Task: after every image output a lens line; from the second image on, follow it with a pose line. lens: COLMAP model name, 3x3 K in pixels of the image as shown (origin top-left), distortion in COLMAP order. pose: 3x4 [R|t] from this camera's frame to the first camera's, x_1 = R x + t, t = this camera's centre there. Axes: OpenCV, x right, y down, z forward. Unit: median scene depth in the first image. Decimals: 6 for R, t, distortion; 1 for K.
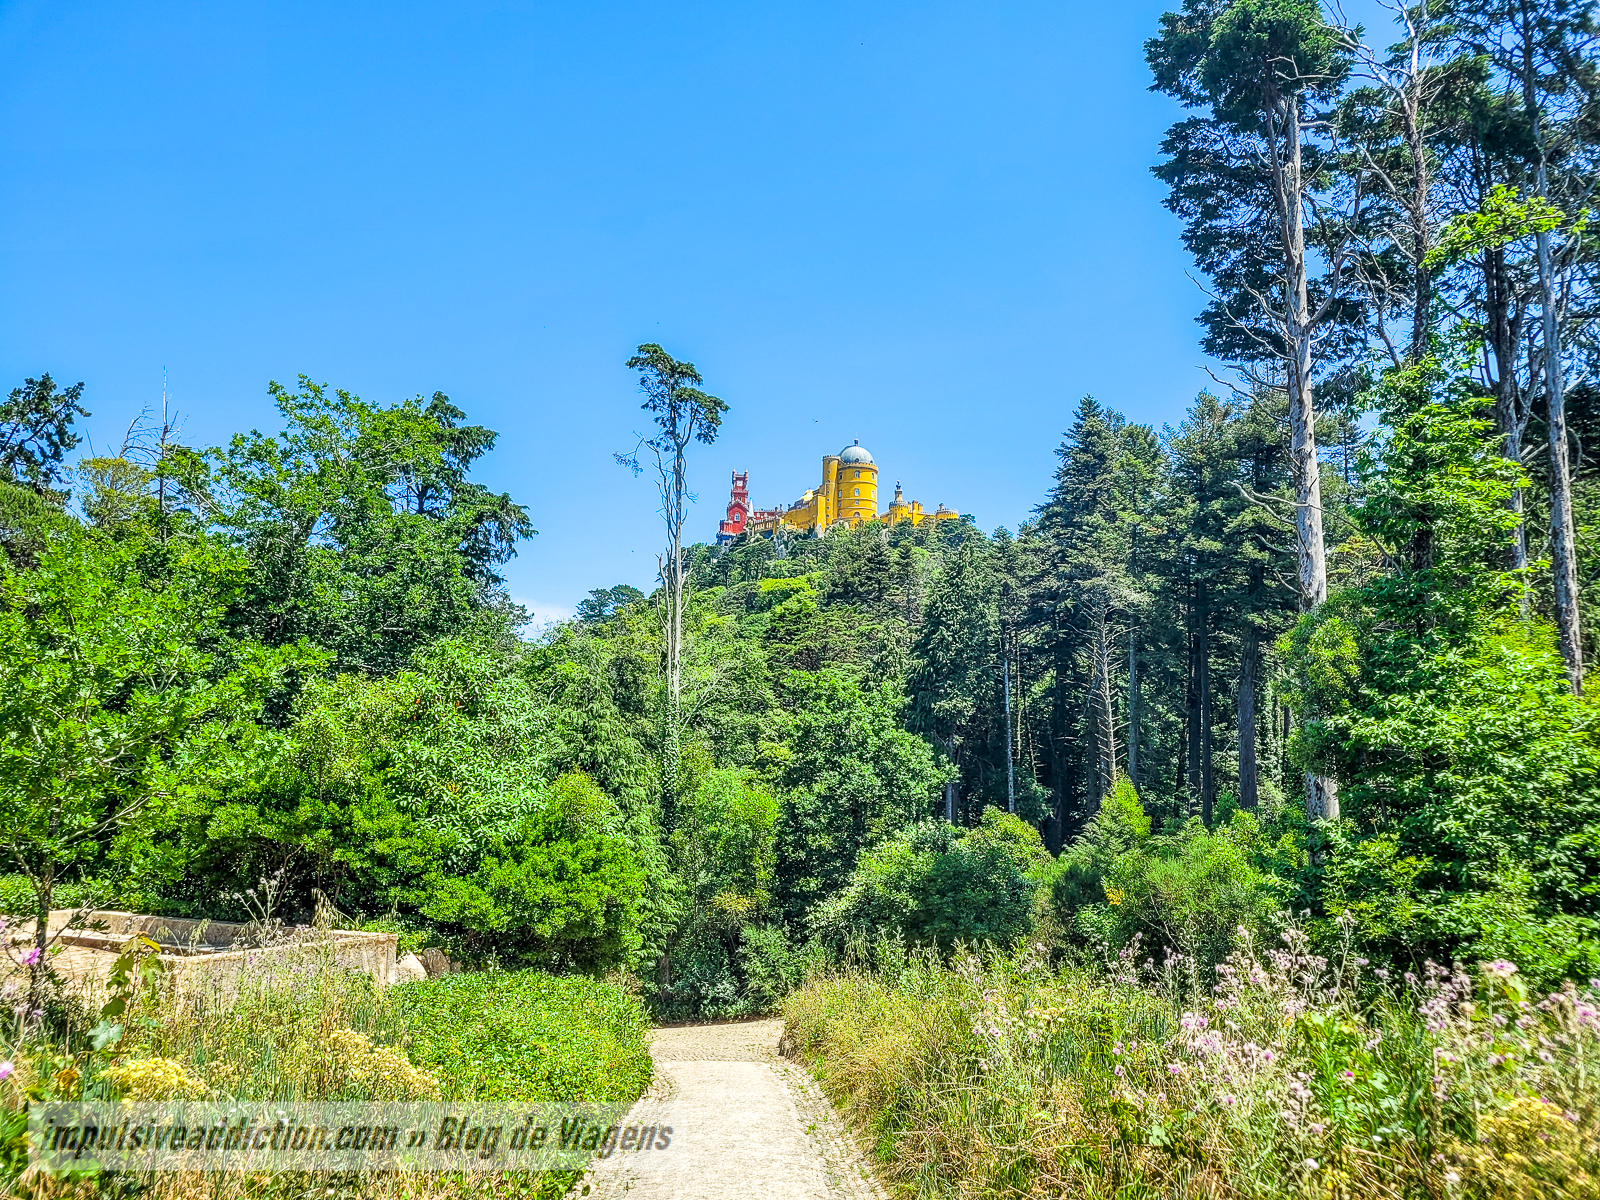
lens RADIAL K [[1217.2, 0, 826.8], [0, 1217.2, 578.7], [0, 0, 1]] dist [0.060742, -0.000769]
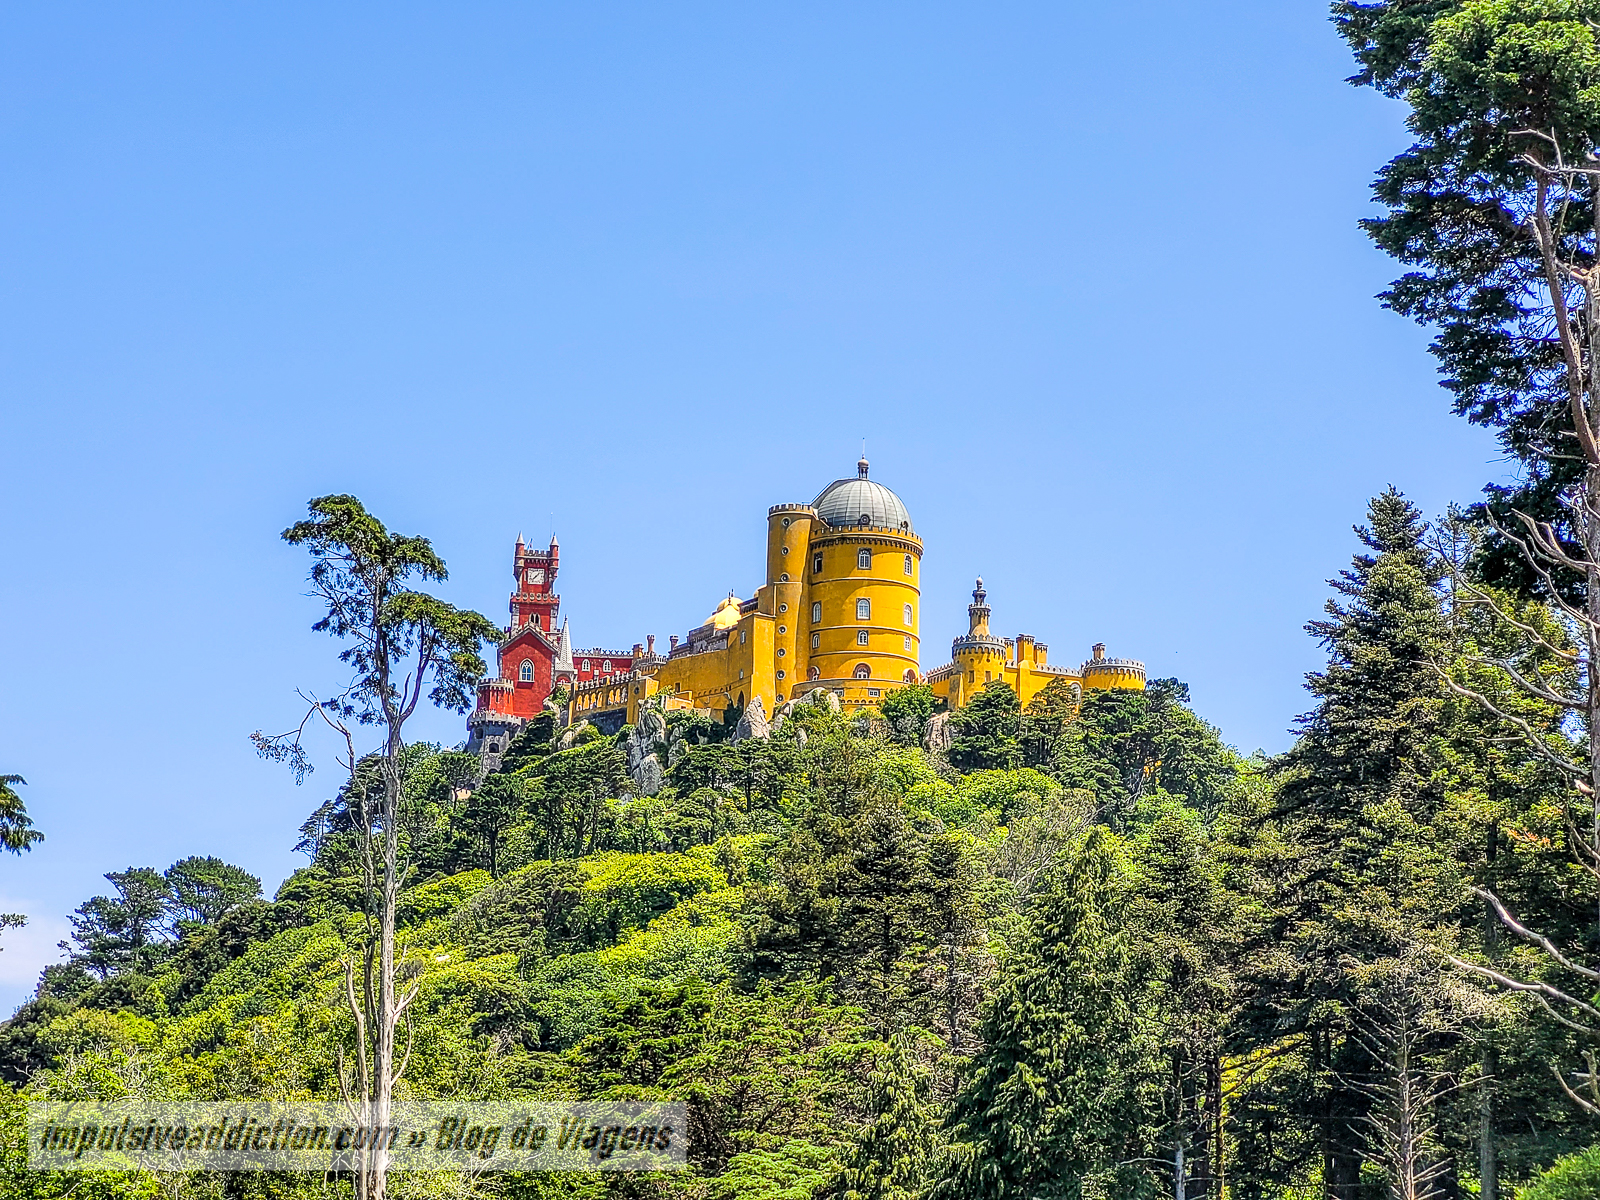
lens RADIAL K [[3563.9, 0, 800.5], [0, 3563.9, 601.5], [0, 0, 1]] dist [0.030410, 0.000000]
pose [[0.999912, 0.013024, 0.002575, 0.014100], [-0.012843, 0.998056, -0.060987, -0.036095], [-0.003364, 0.060949, 0.998135, -0.172543]]
